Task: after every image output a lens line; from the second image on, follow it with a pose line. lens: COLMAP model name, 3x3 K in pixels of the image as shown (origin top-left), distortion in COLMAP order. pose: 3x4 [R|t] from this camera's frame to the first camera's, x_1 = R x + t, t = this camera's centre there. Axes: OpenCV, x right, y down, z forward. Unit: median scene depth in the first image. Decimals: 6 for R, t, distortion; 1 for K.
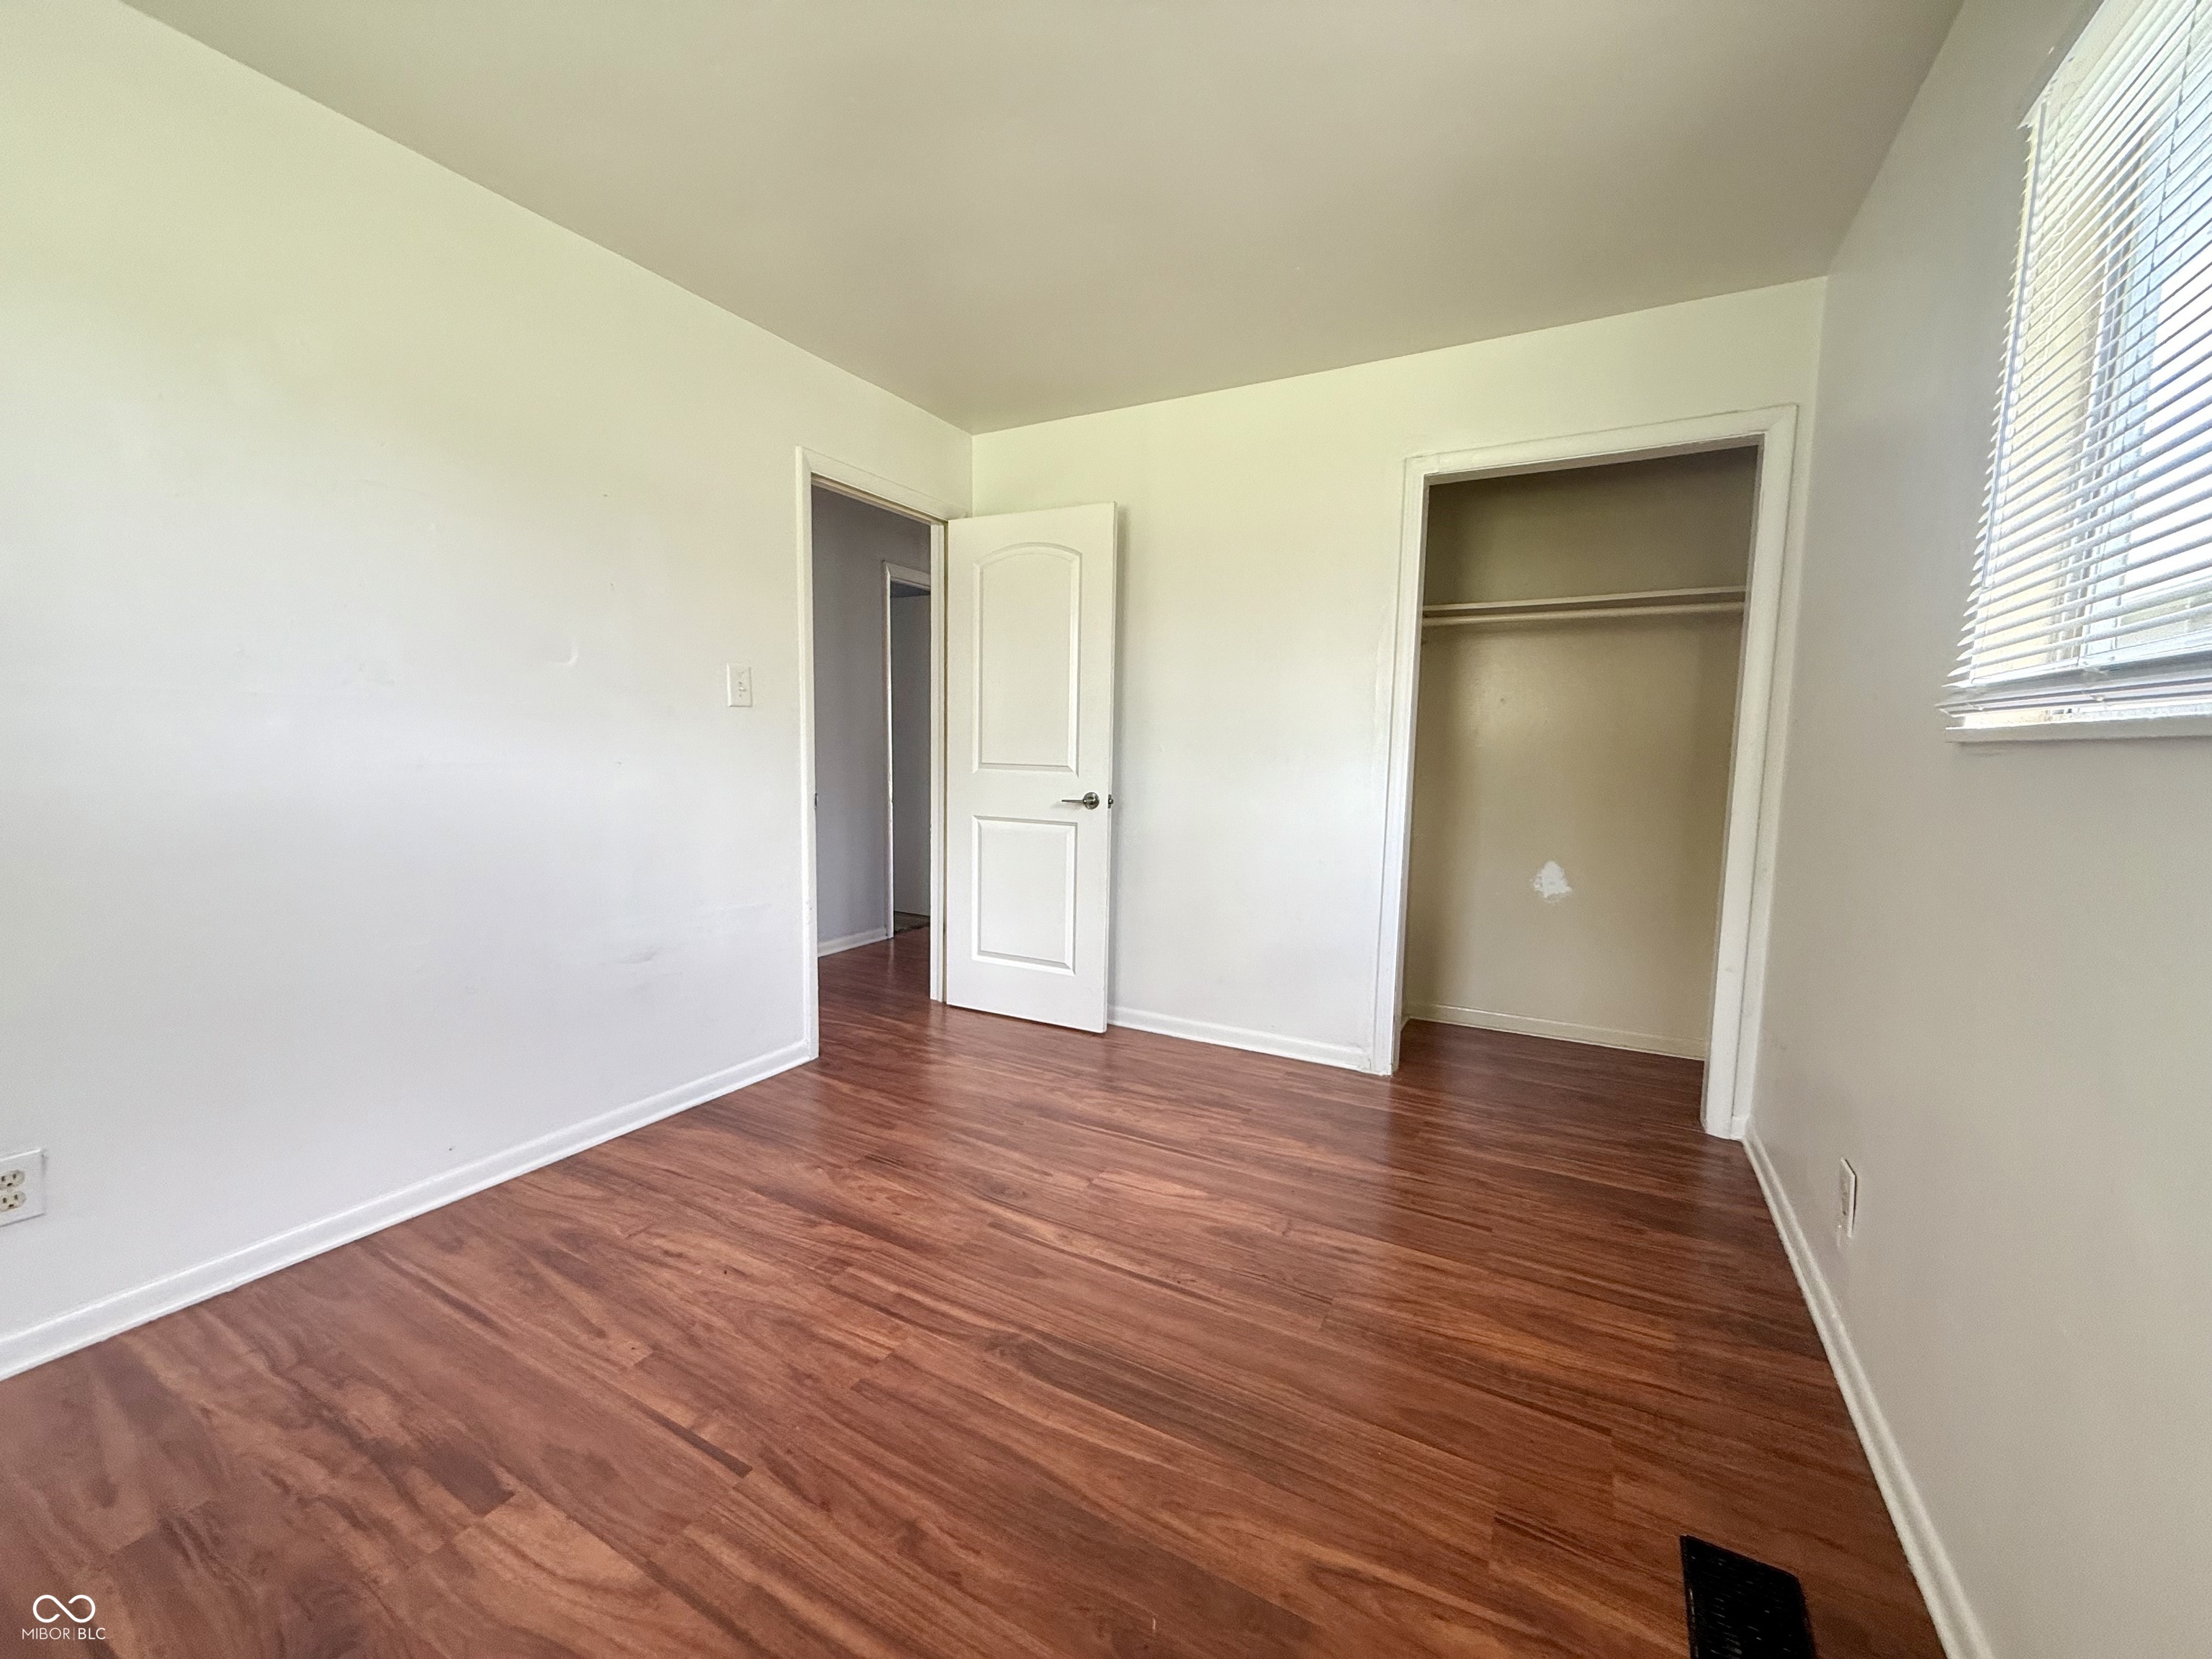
lens RADIAL K [[882.2, 0, 1100.6], [0, 882.2, 830.2], [0, 0, 1]] dist [0.000427, 0.000267]
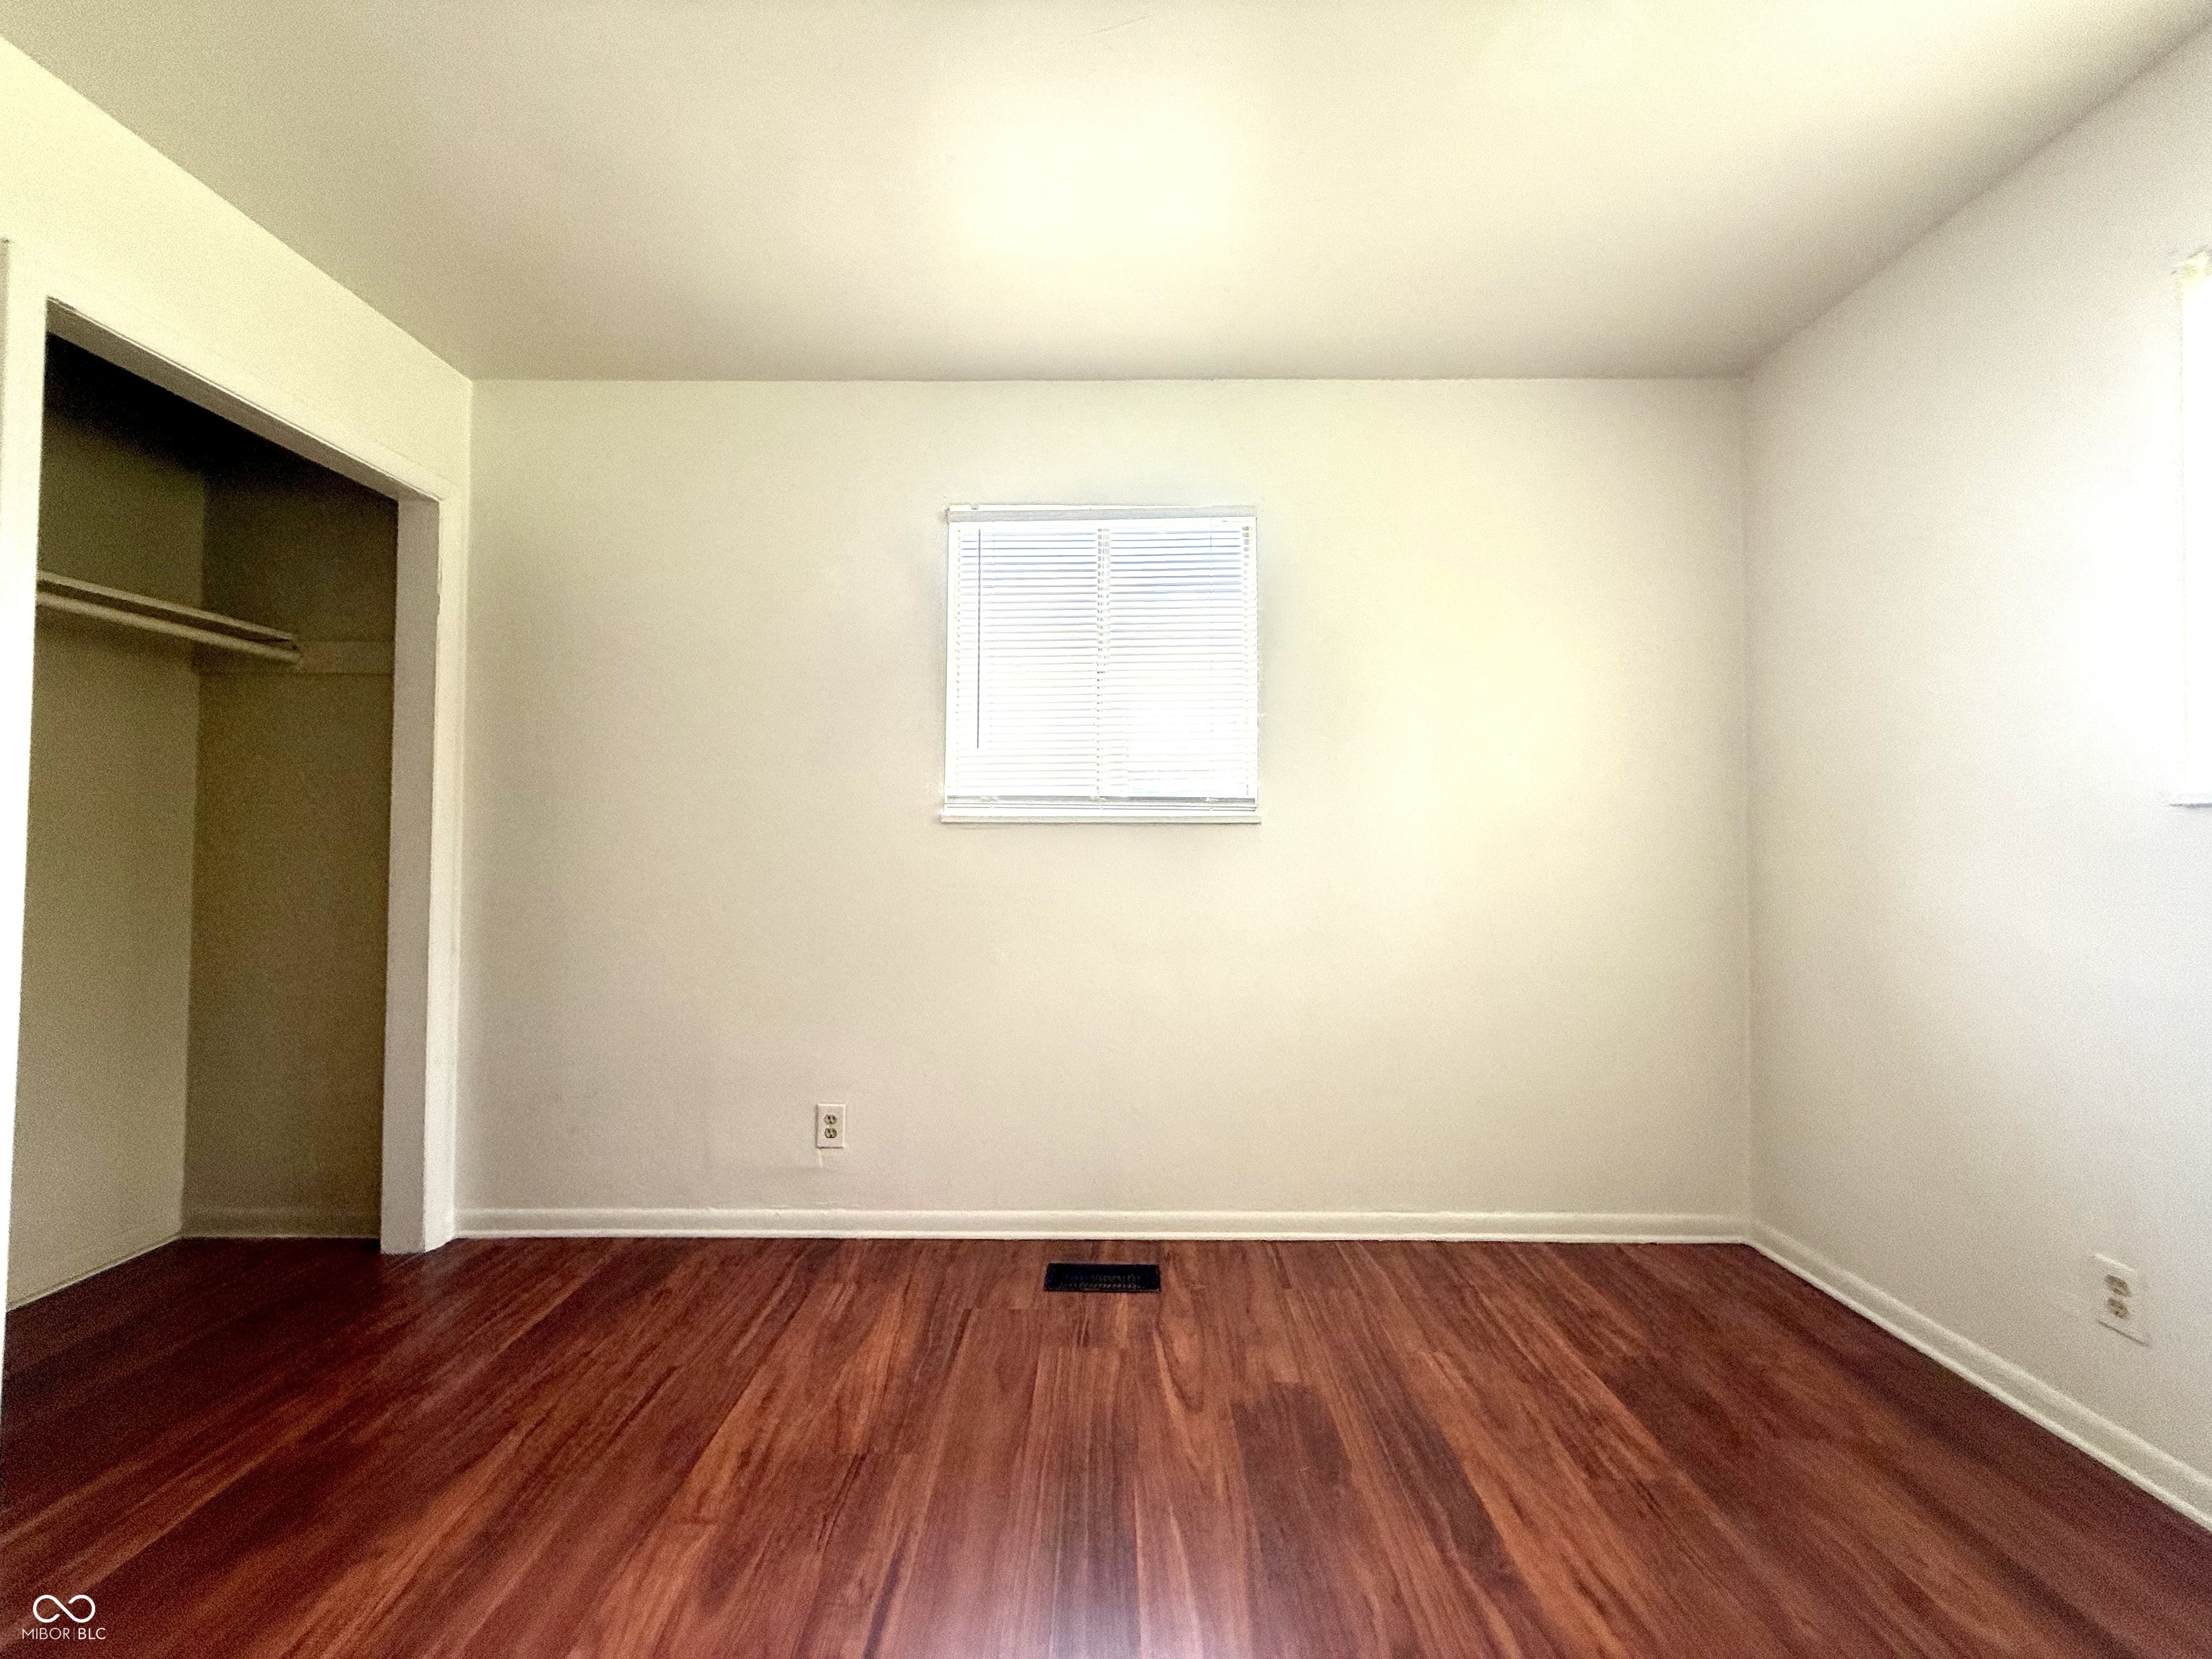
lens RADIAL K [[882.2, 0, 1100.6], [0, 882.2, 830.2], [0, 0, 1]] dist [0.000427, 0.000267]
pose [[-0.474510, -0.000864, 0.880250, -0.730328], [0.075456, 0.996279, 0.041654, -0.116338], [-0.877010, 0.086186, -0.472679, 1.361063]]
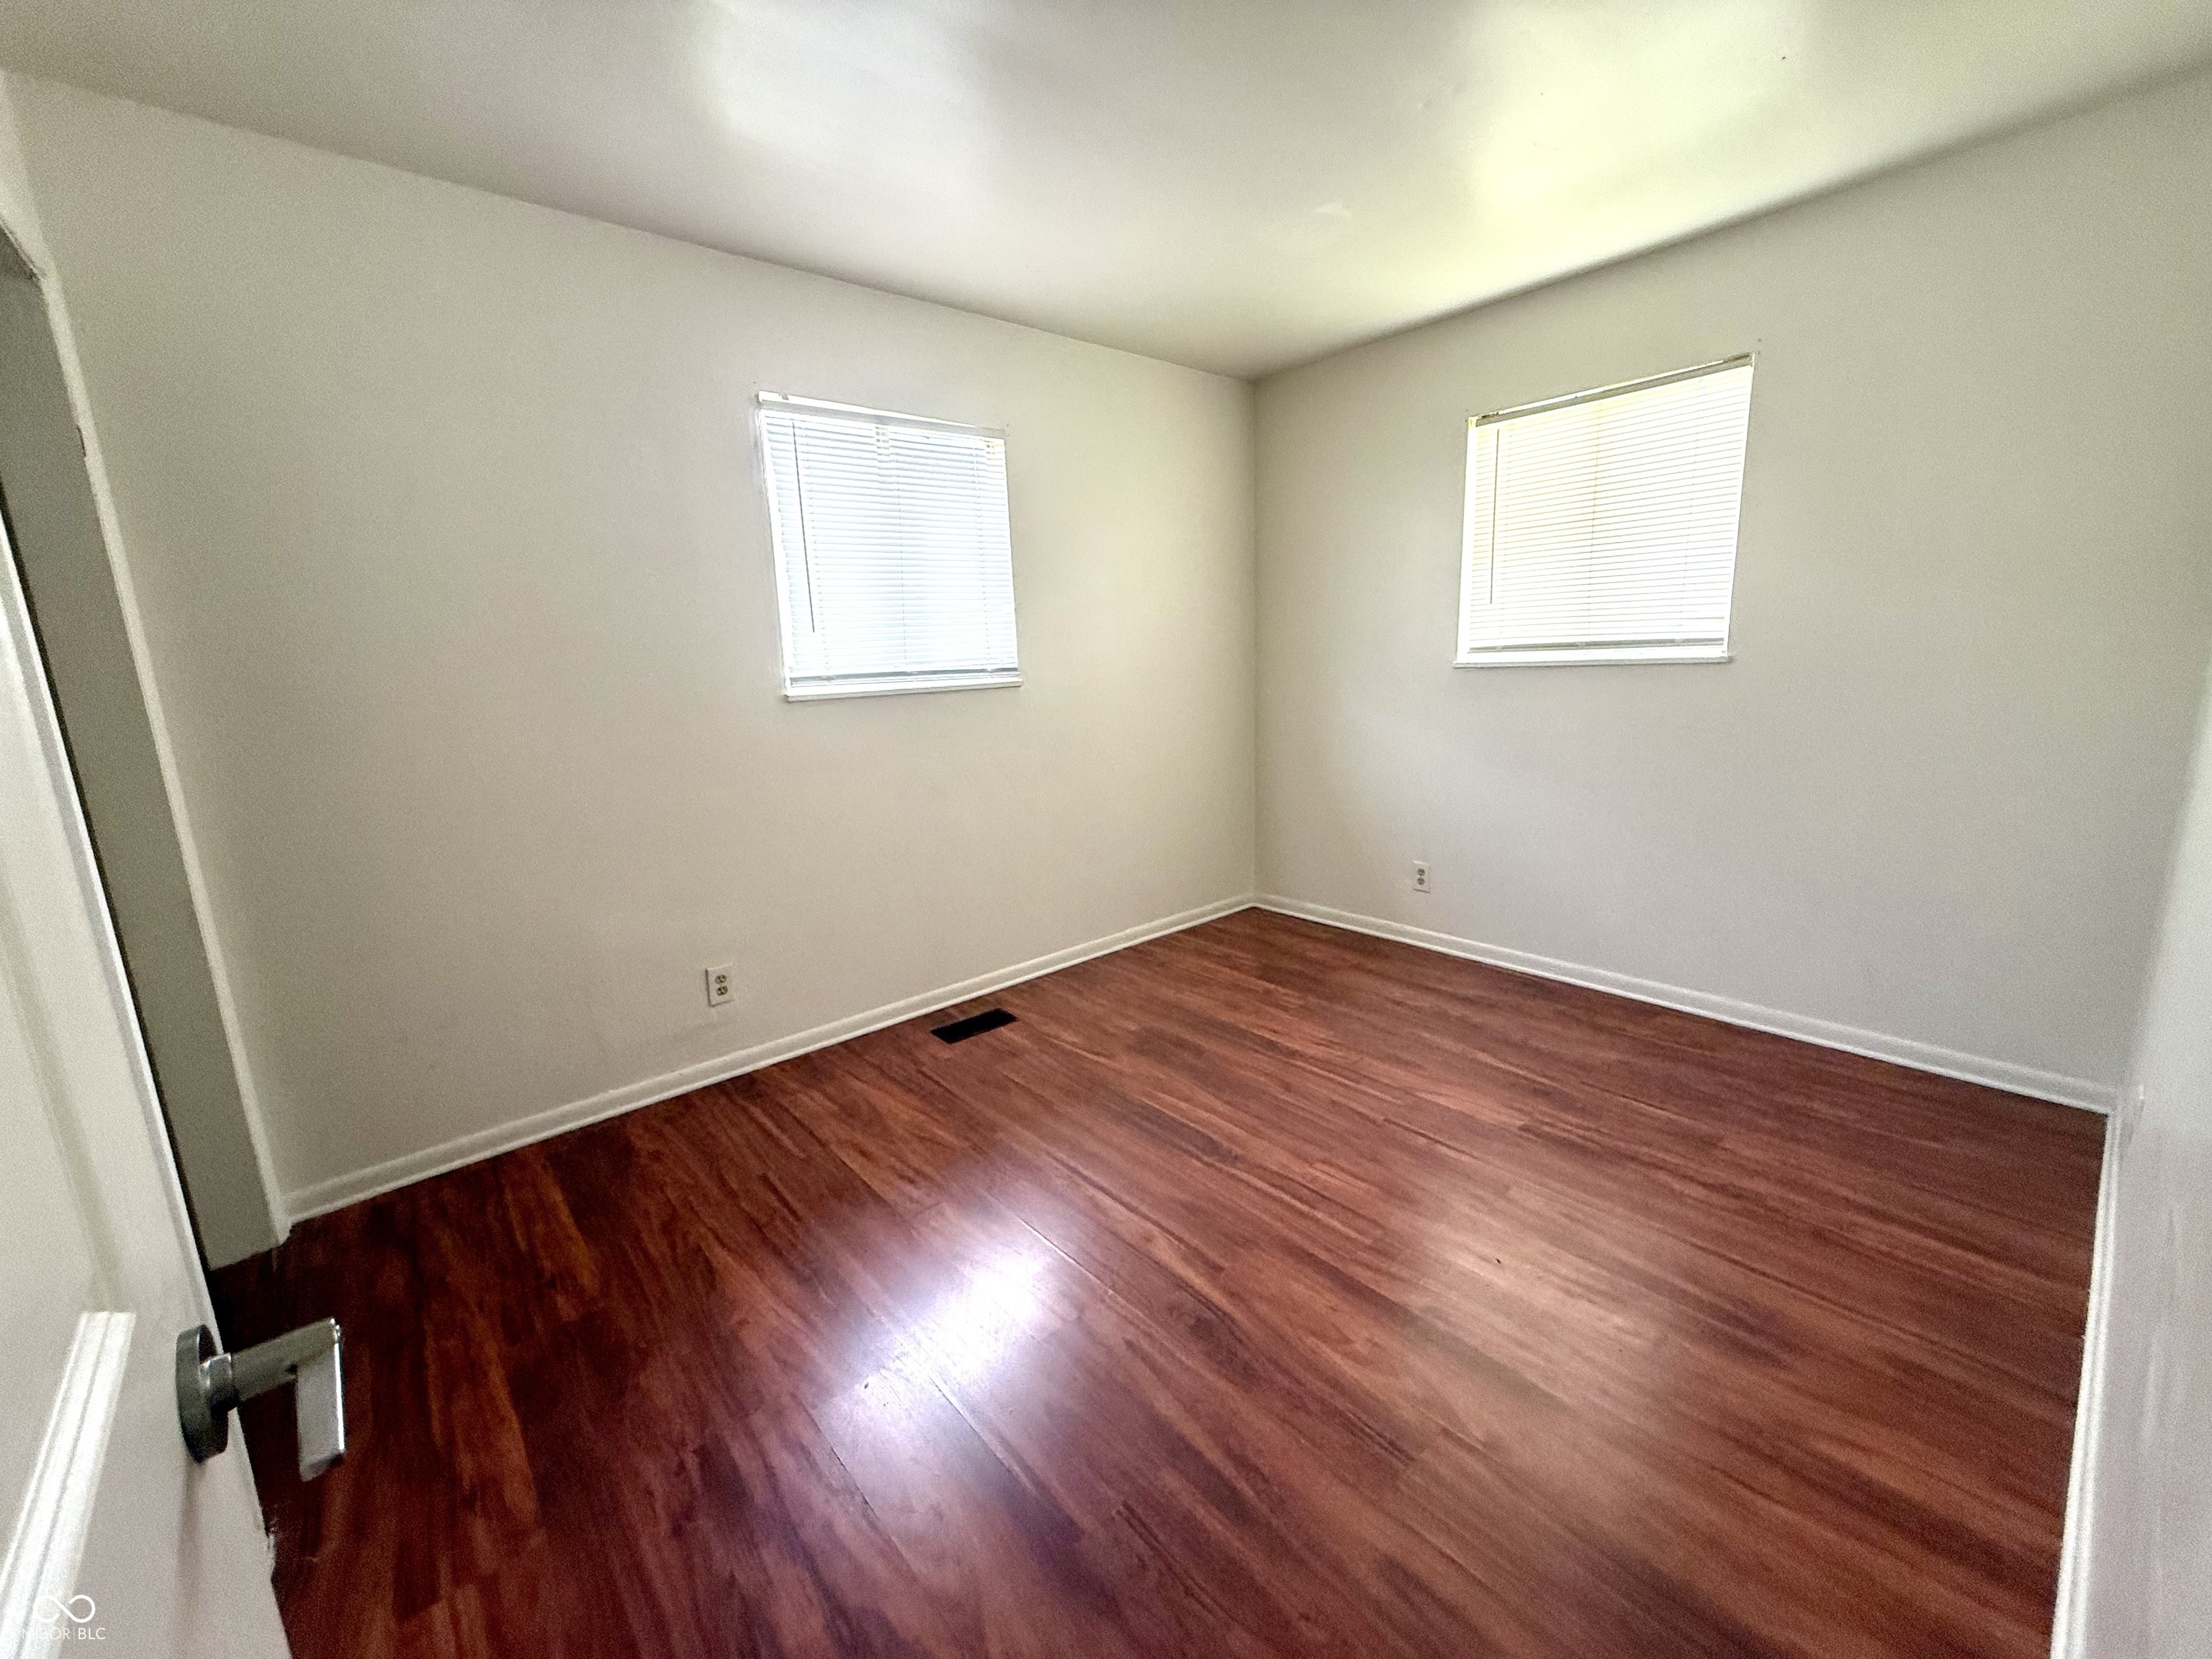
lens RADIAL K [[884.8, 0, 1100.9], [0, 884.8, 829.9], [0, 0, 1]] dist [0.001391, -0.000165]
pose [[-0.937659, -0.051879, 0.343664, -0.398240], [0.054502, 0.954616, 0.292812, -0.326673], [-0.343258, 0.293288, -0.892276, 2.312948]]
